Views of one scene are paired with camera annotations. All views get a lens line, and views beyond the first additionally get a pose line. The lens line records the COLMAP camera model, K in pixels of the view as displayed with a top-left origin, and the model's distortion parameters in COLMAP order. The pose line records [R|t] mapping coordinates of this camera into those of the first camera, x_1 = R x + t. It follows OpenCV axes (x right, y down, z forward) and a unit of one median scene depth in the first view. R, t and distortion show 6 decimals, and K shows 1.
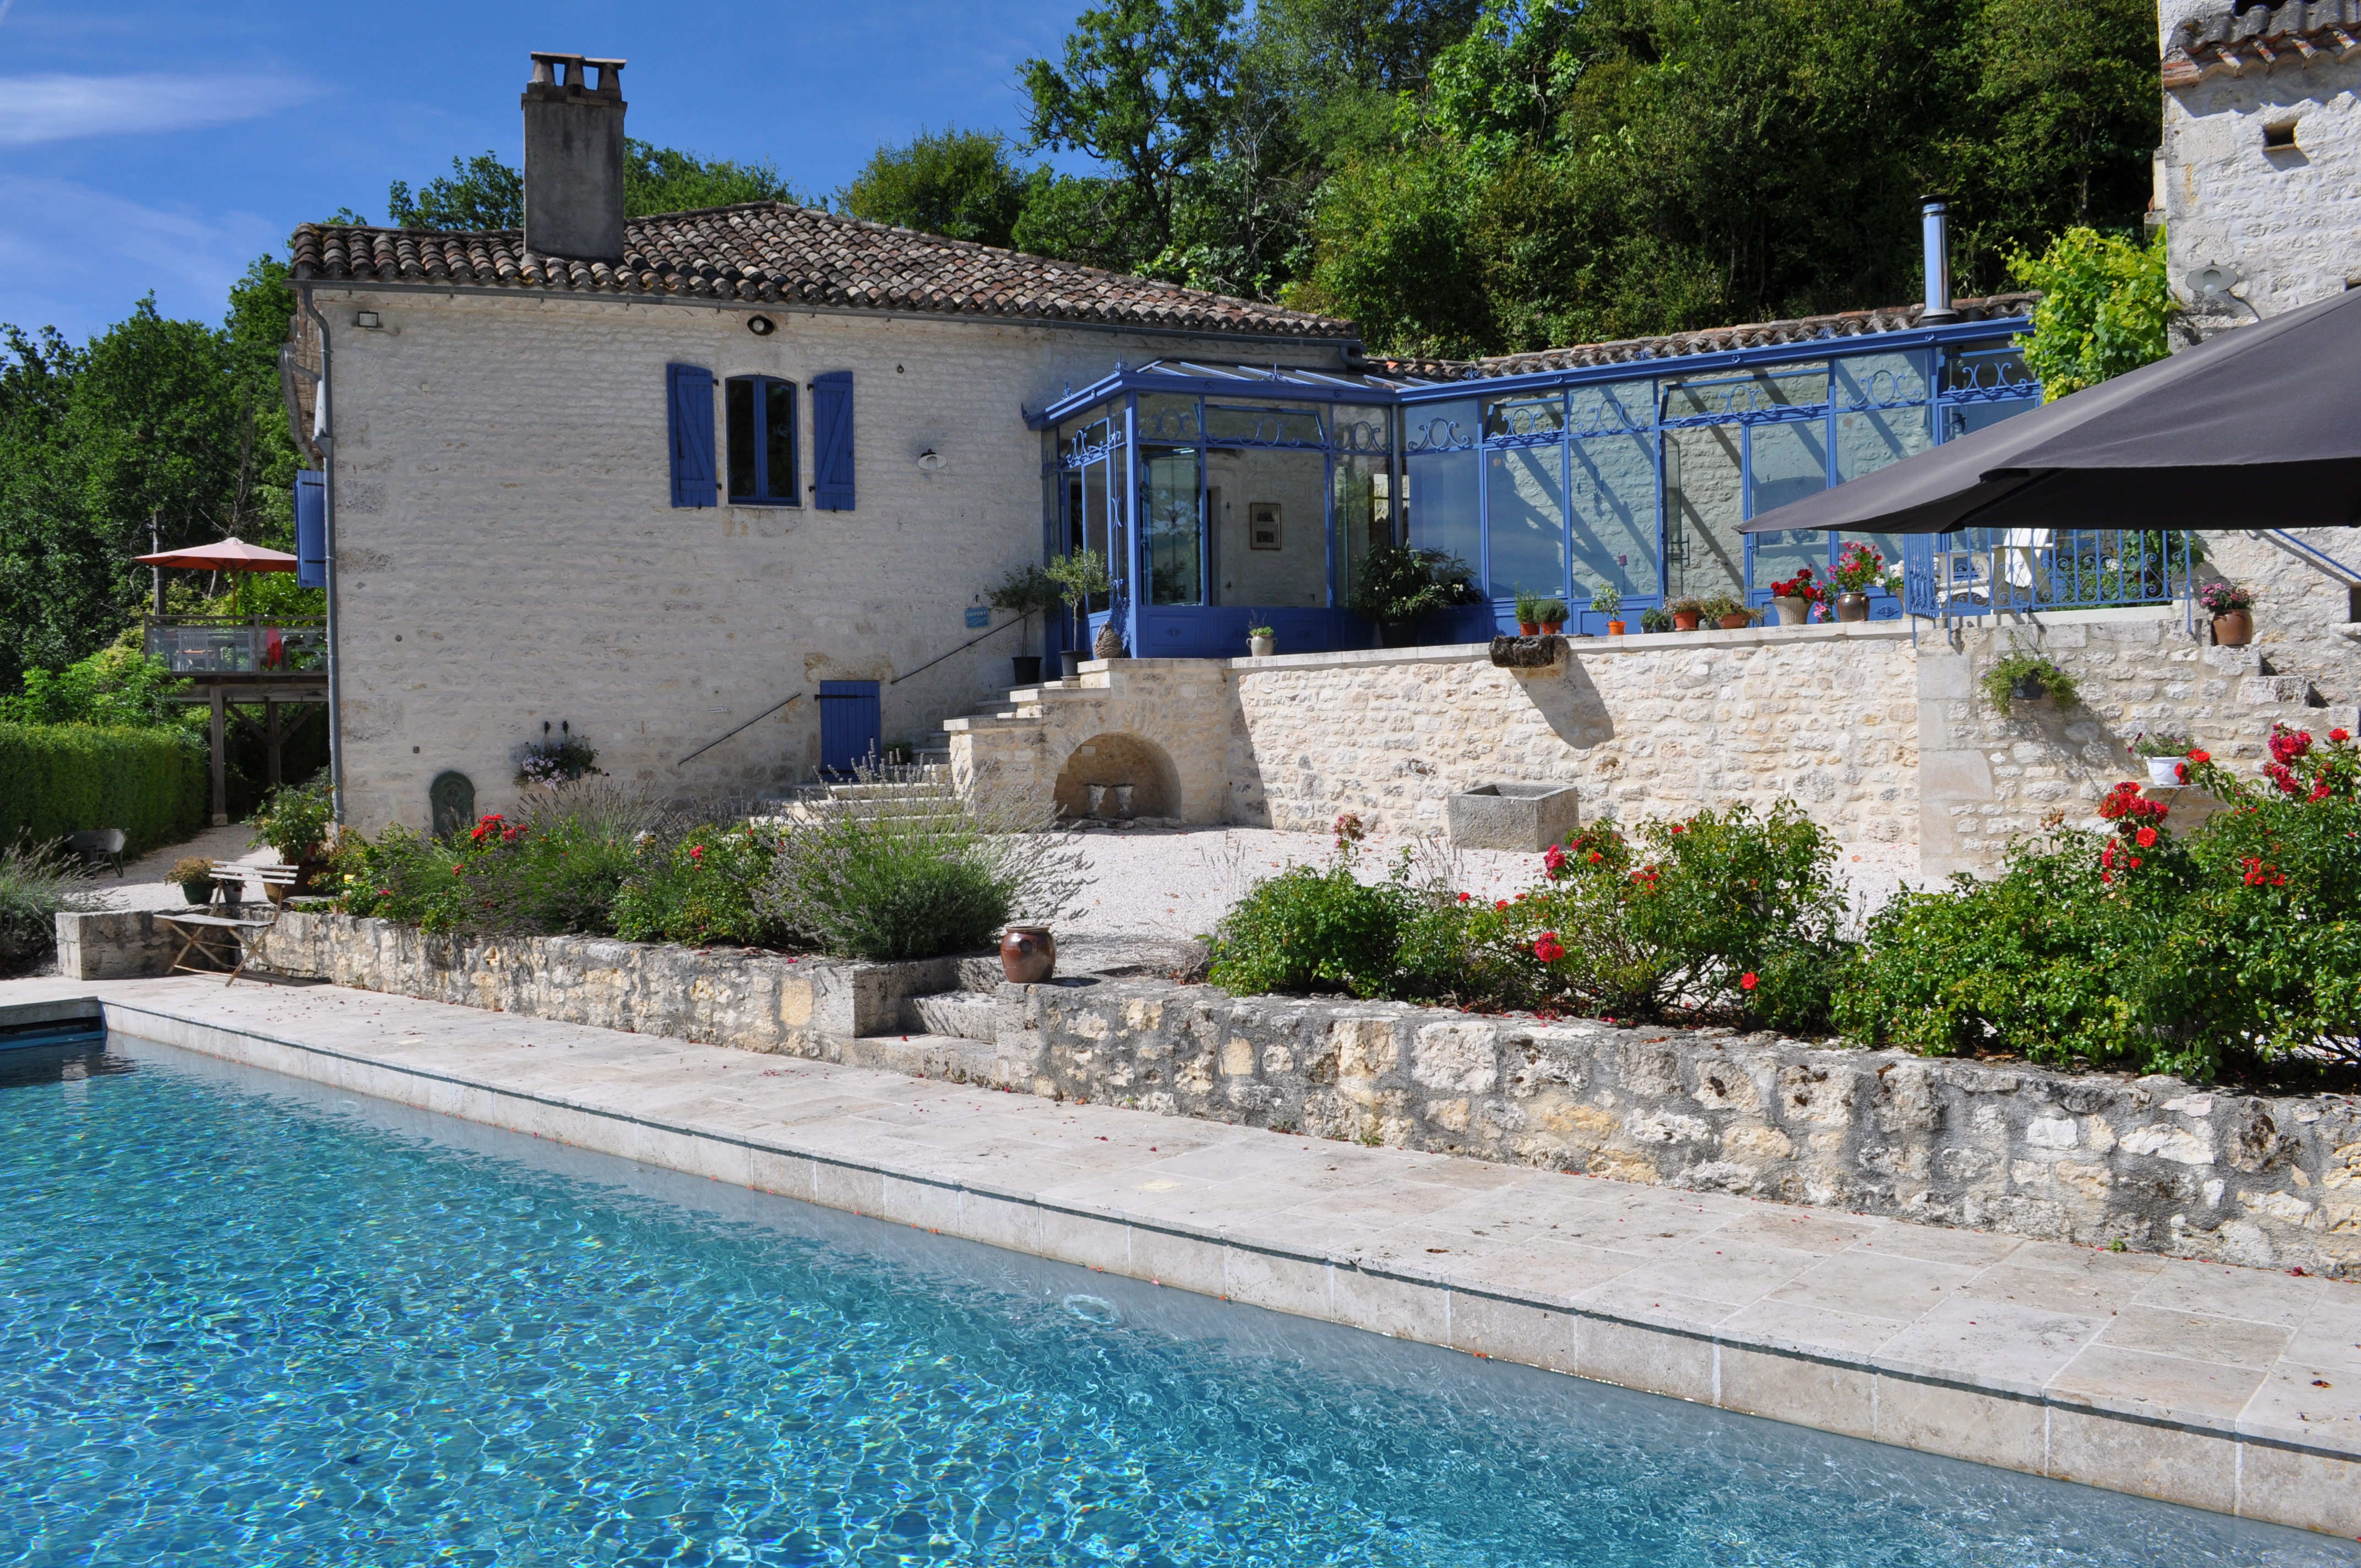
lens RADIAL K [[1845.2, 0, 1189.7], [0, 1845.2, 786.8], [0, 0, 1]] dist [-0.084998, 0.006629]
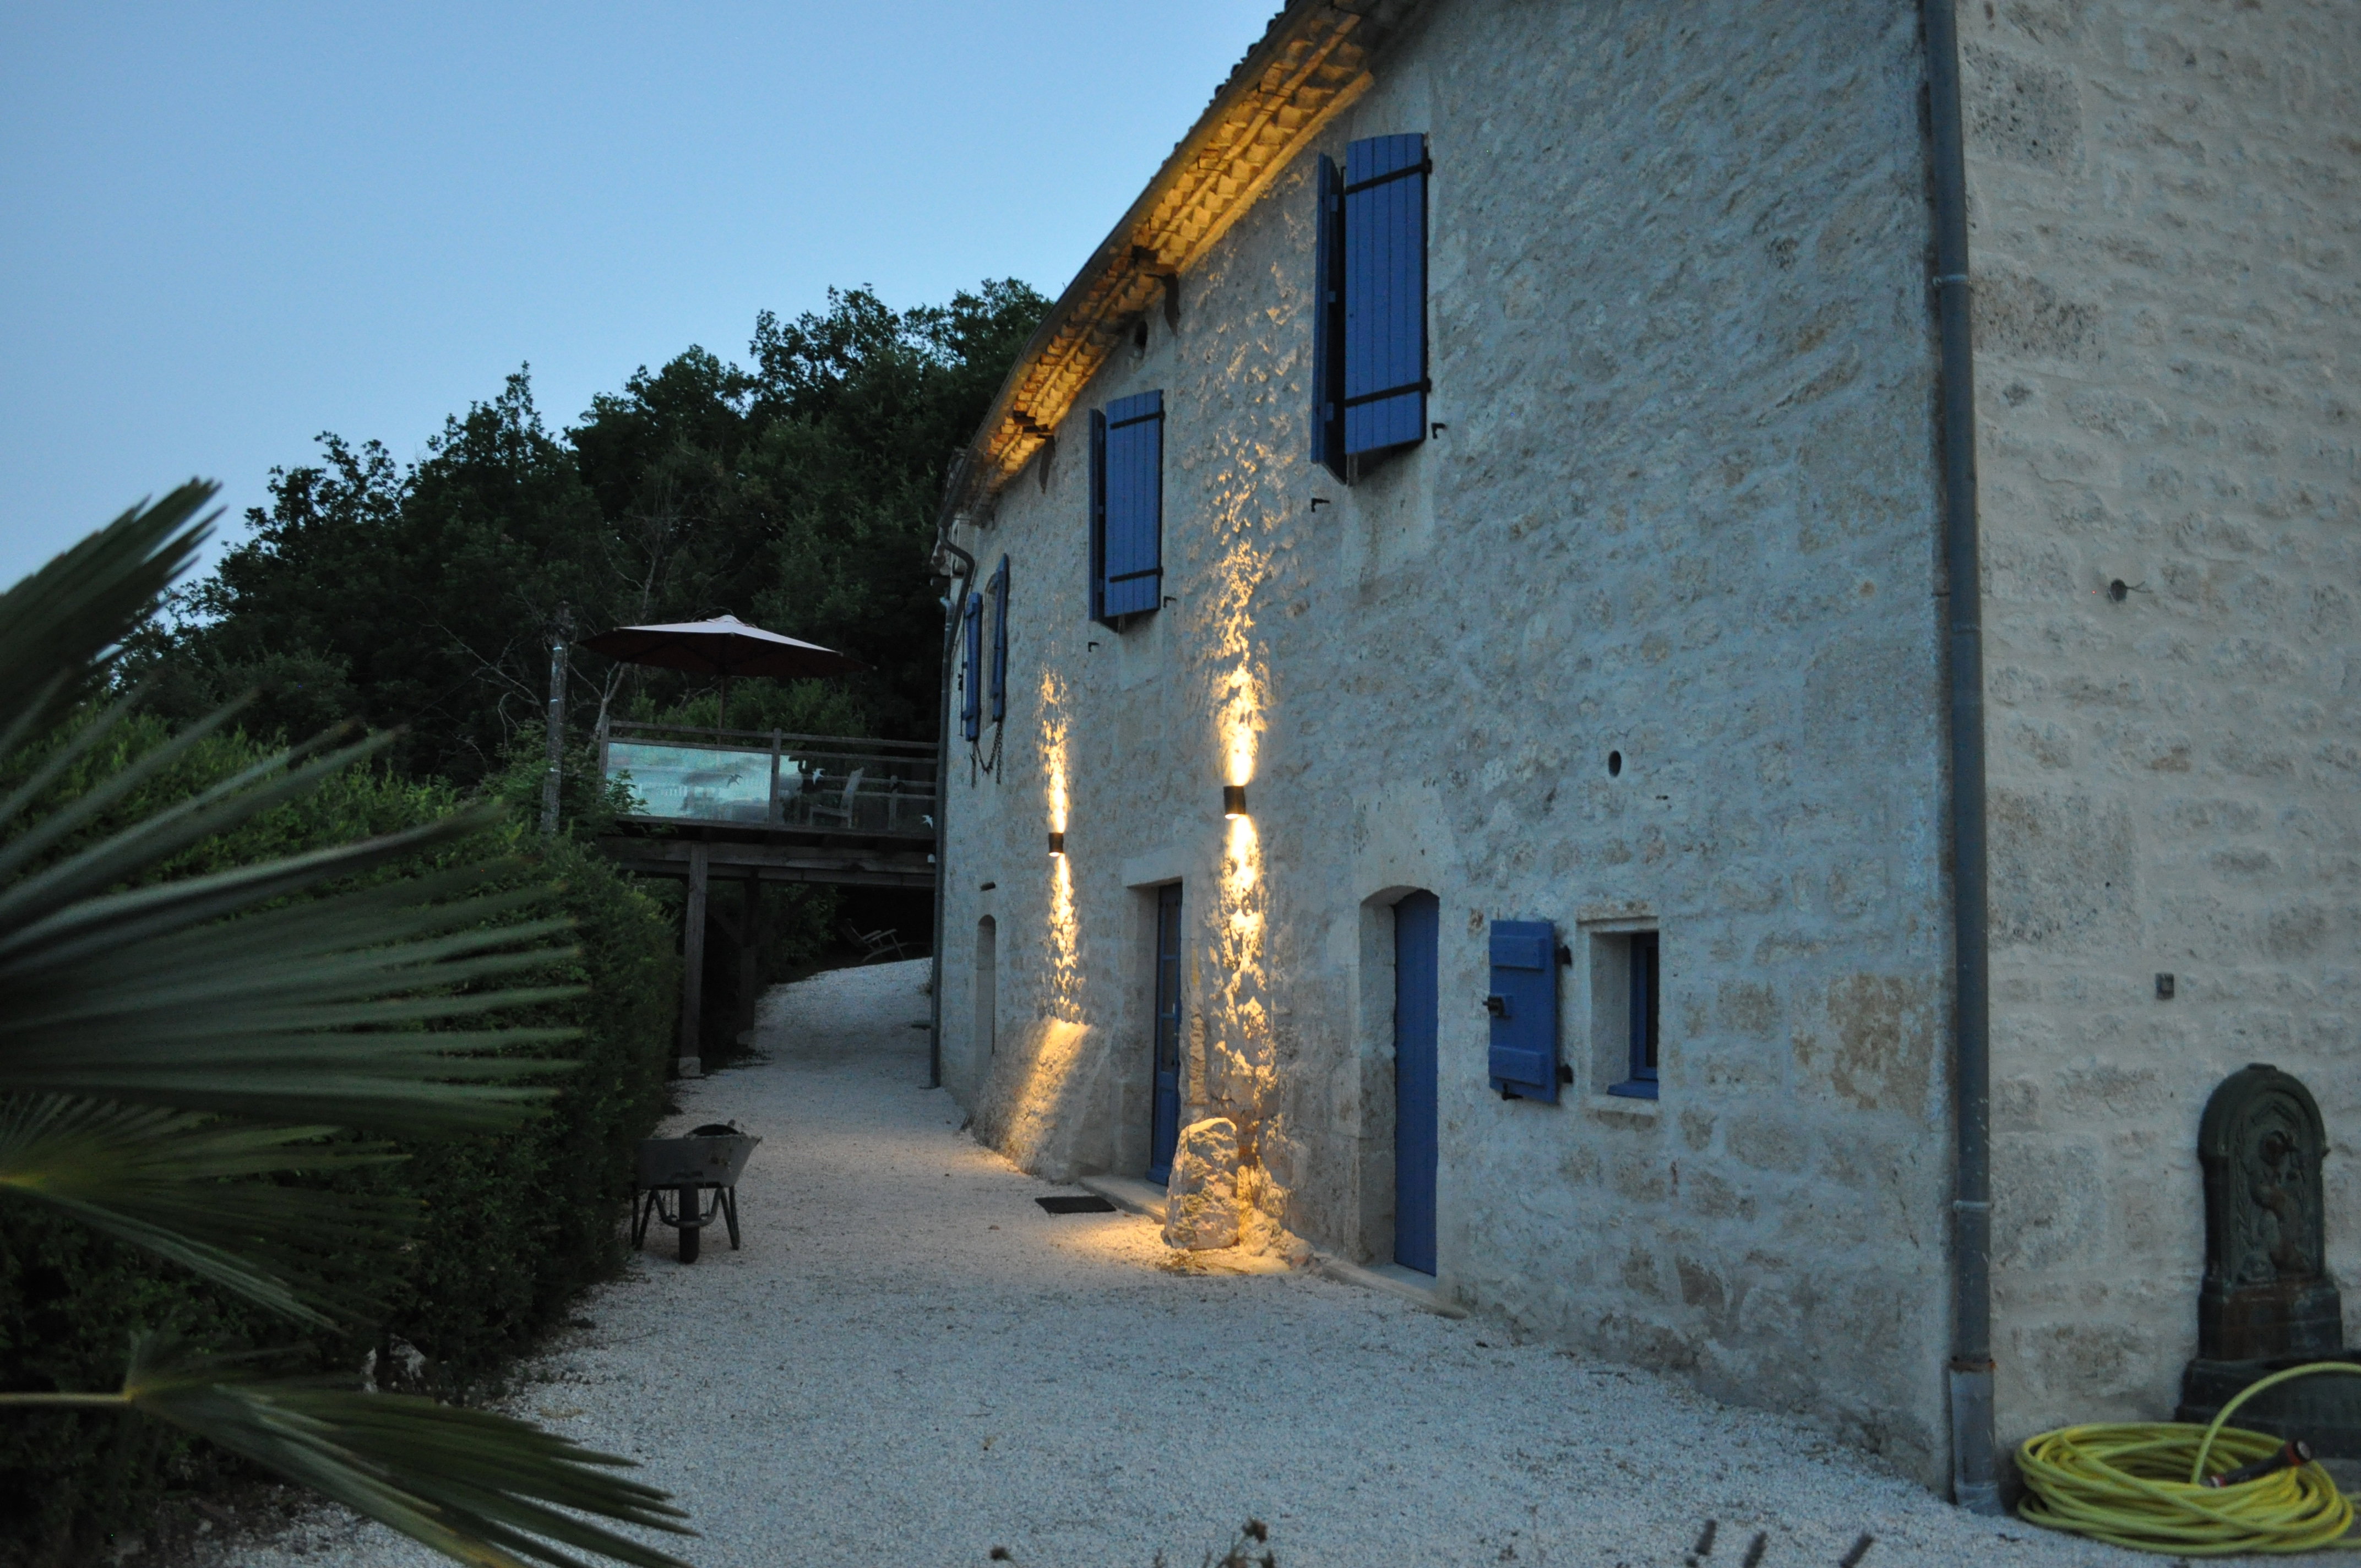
lens RADIAL K [[1845.2, 0, 1178.8], [0, 1845.2, 784.8], [0, 0, 1]] dist [-0.084998, 0.006629]
pose [[0.993395, 0.038088, -0.108241, -0.517136], [-0.052142, 0.990125, -0.130133, -0.006524], [0.102216, 0.134917, 0.985571, 0.665862]]
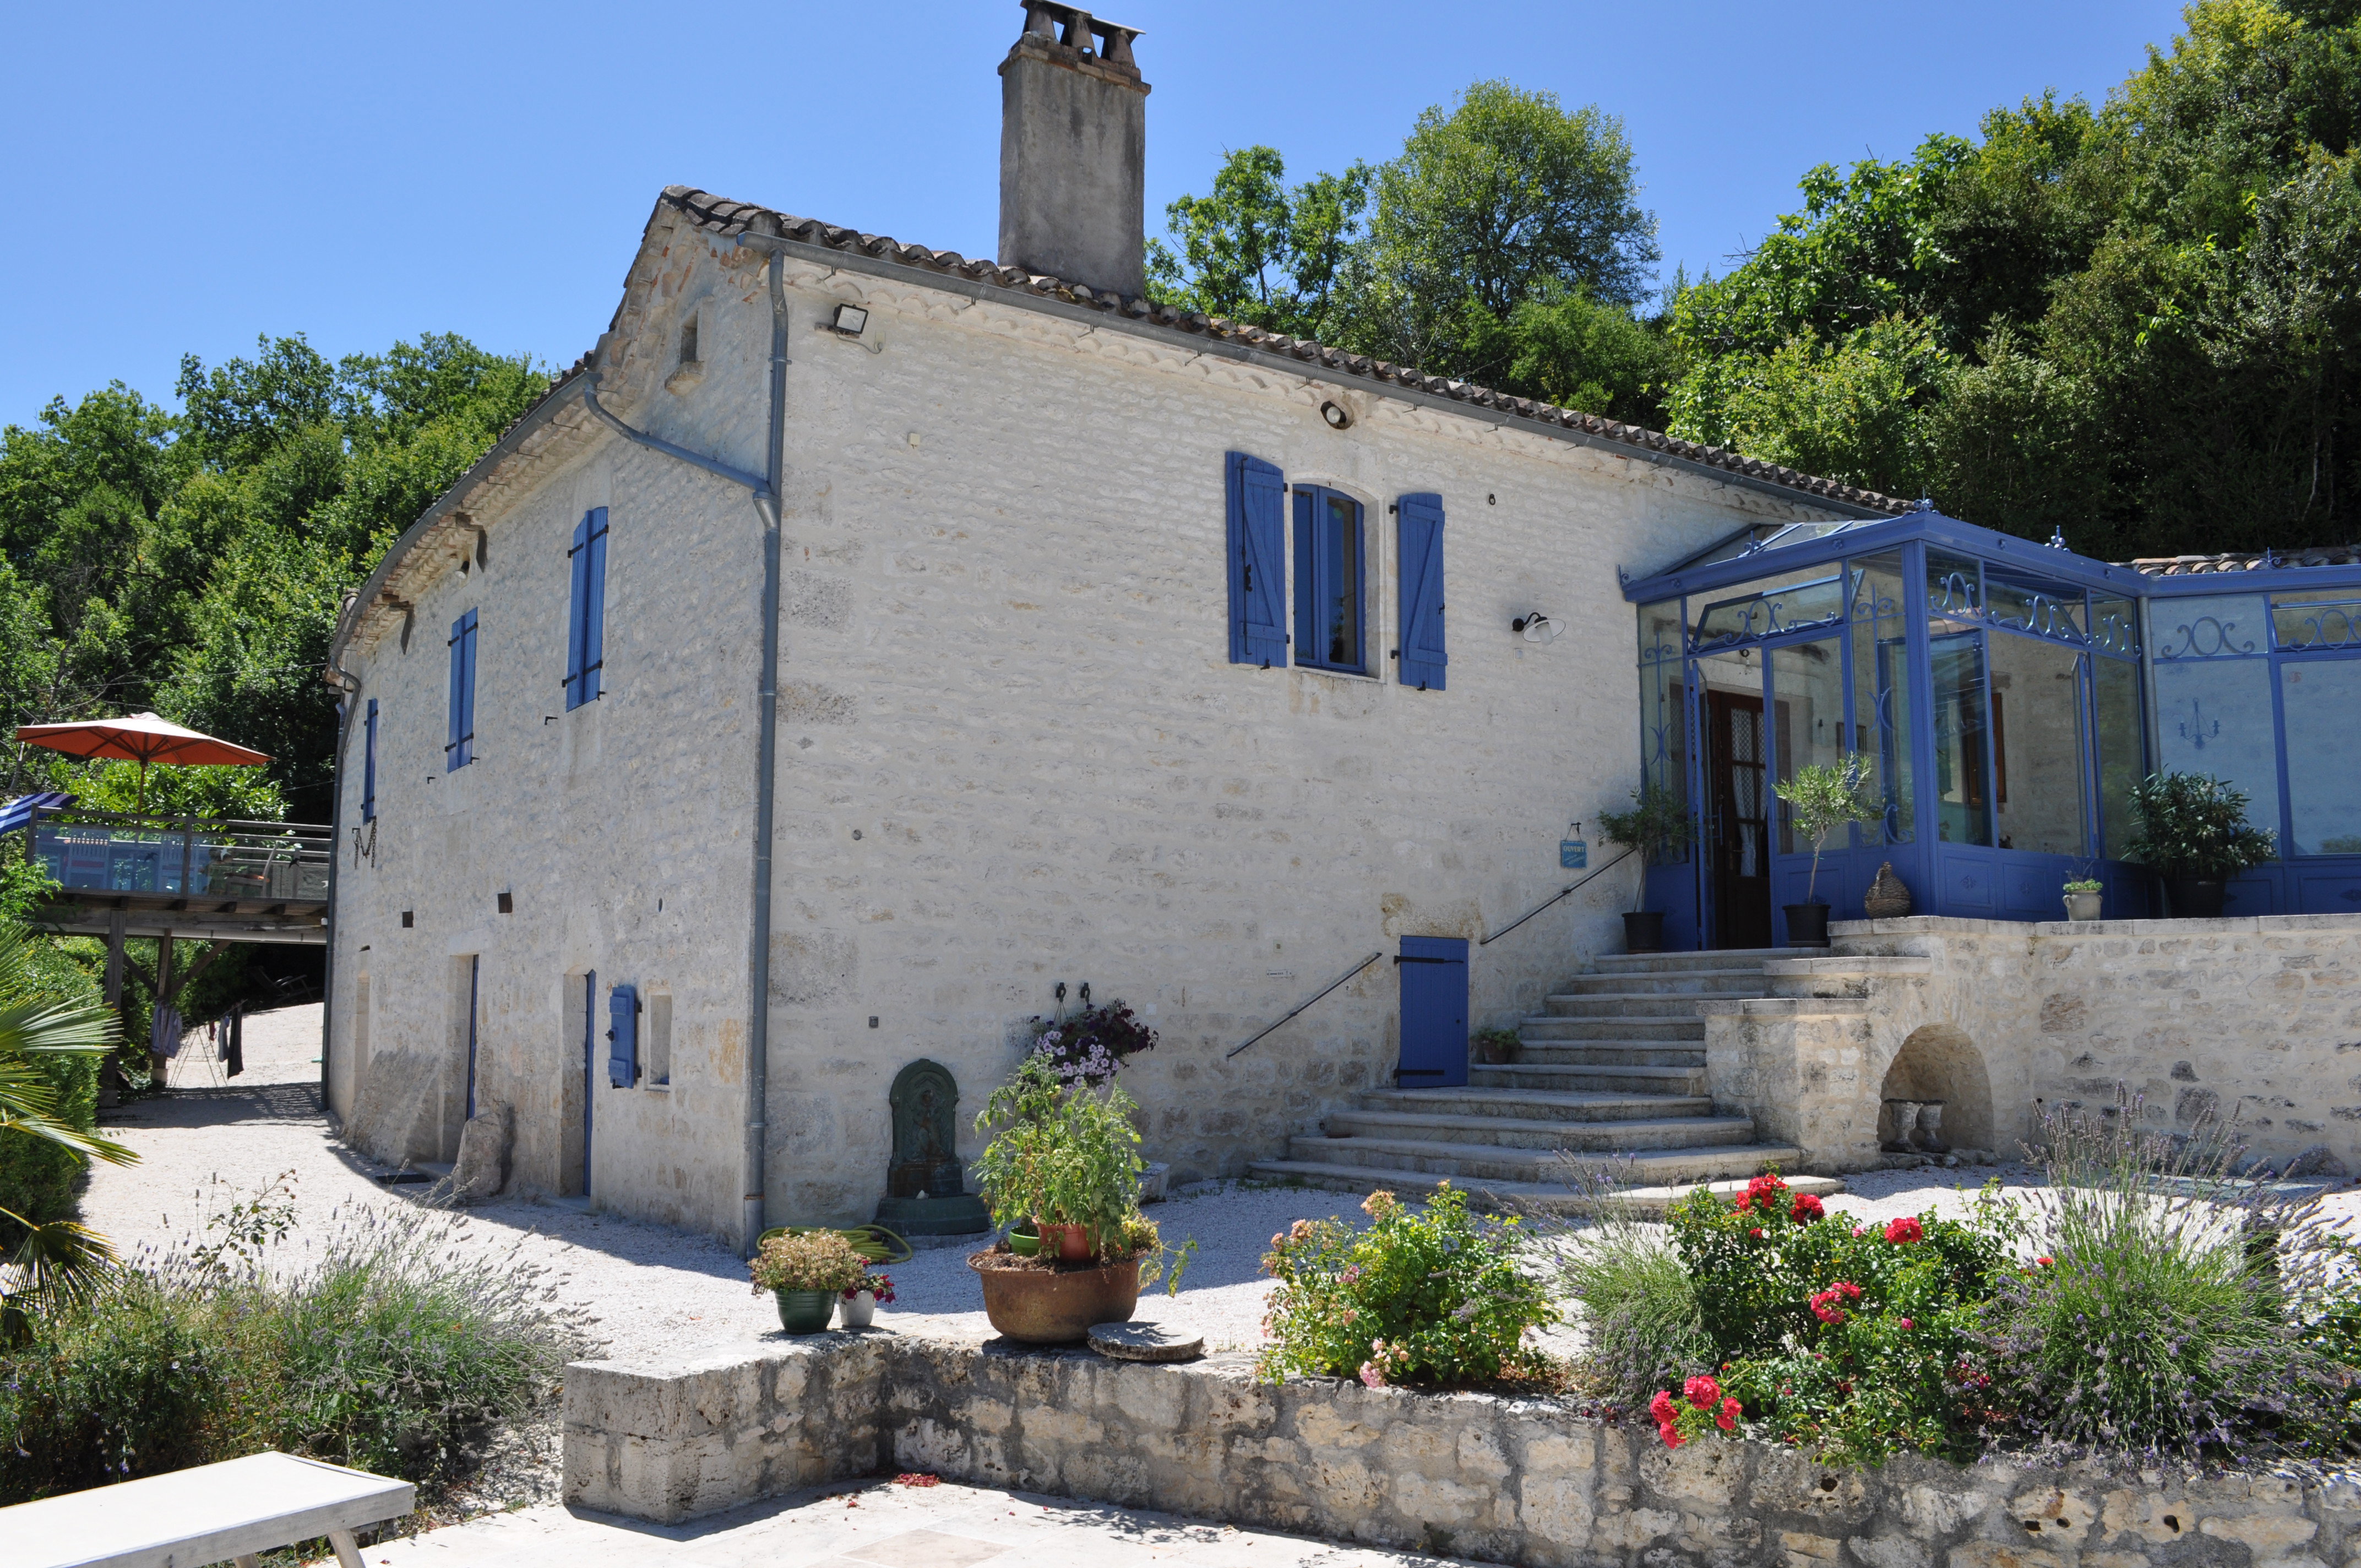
lens RADIAL K [[1845.2, 0, 1173.0], [0, 1845.2, 789.9], [0, 0, 1]] dist [-0.084998, 0.006629]
pose [[0.984091, 0.049714, 0.170571, -0.410701], [-0.023012, 0.987633, -0.155086, -0.004125], [-0.176171, 0.148693, 0.973064, 0.361354]]
